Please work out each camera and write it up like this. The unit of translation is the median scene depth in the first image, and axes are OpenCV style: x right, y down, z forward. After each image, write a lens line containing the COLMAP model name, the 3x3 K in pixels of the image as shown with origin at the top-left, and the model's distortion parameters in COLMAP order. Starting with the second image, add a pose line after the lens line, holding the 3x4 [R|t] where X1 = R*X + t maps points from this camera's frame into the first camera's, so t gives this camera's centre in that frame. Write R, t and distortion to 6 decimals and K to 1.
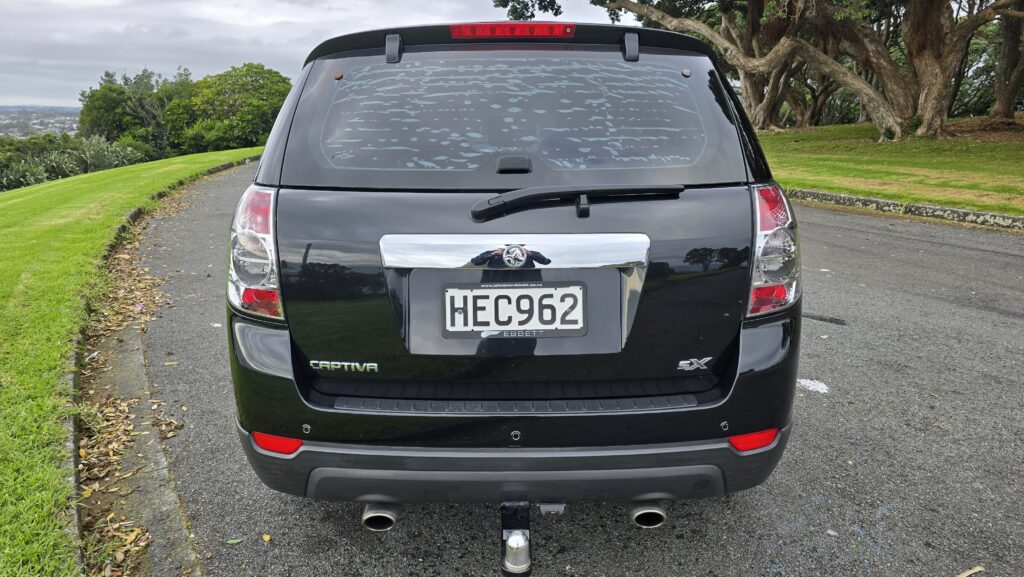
lens RADIAL K [[701.7, 0, 512.4], [0, 701.7, 286.1], [0, 0, 1]] dist [0.033188, -0.016709]
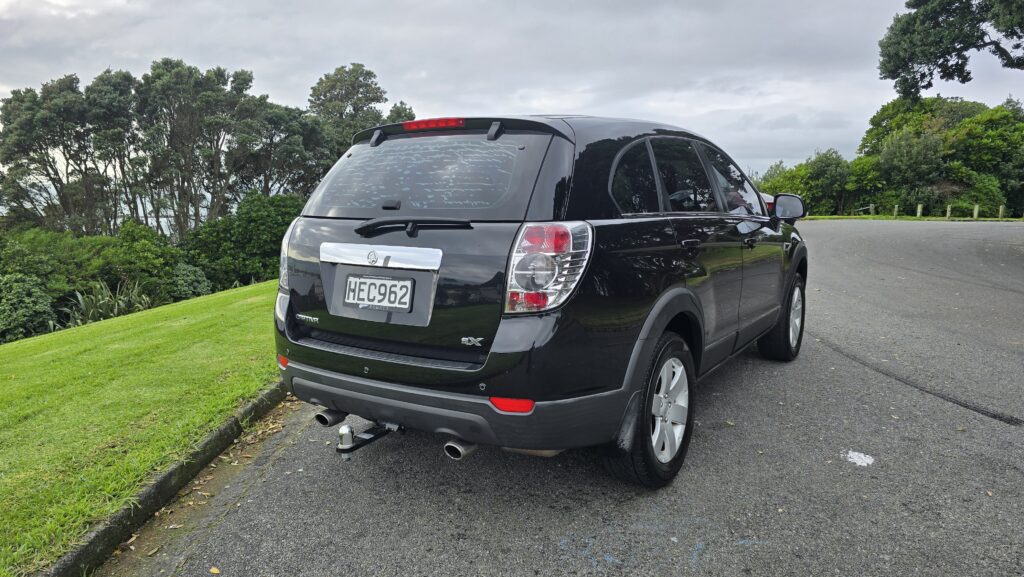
lens RADIAL K [[701.7, 0, 492.6], [0, 701.7, 289.1], [0, 0, 1]] dist [0.033188, -0.016709]
pose [[0.821463, 0.075737, -0.565211, 1.131829], [-0.136945, 0.988337, -0.066597, 0.096971], [0.553575, 0.132110, 0.822254, -0.182144]]
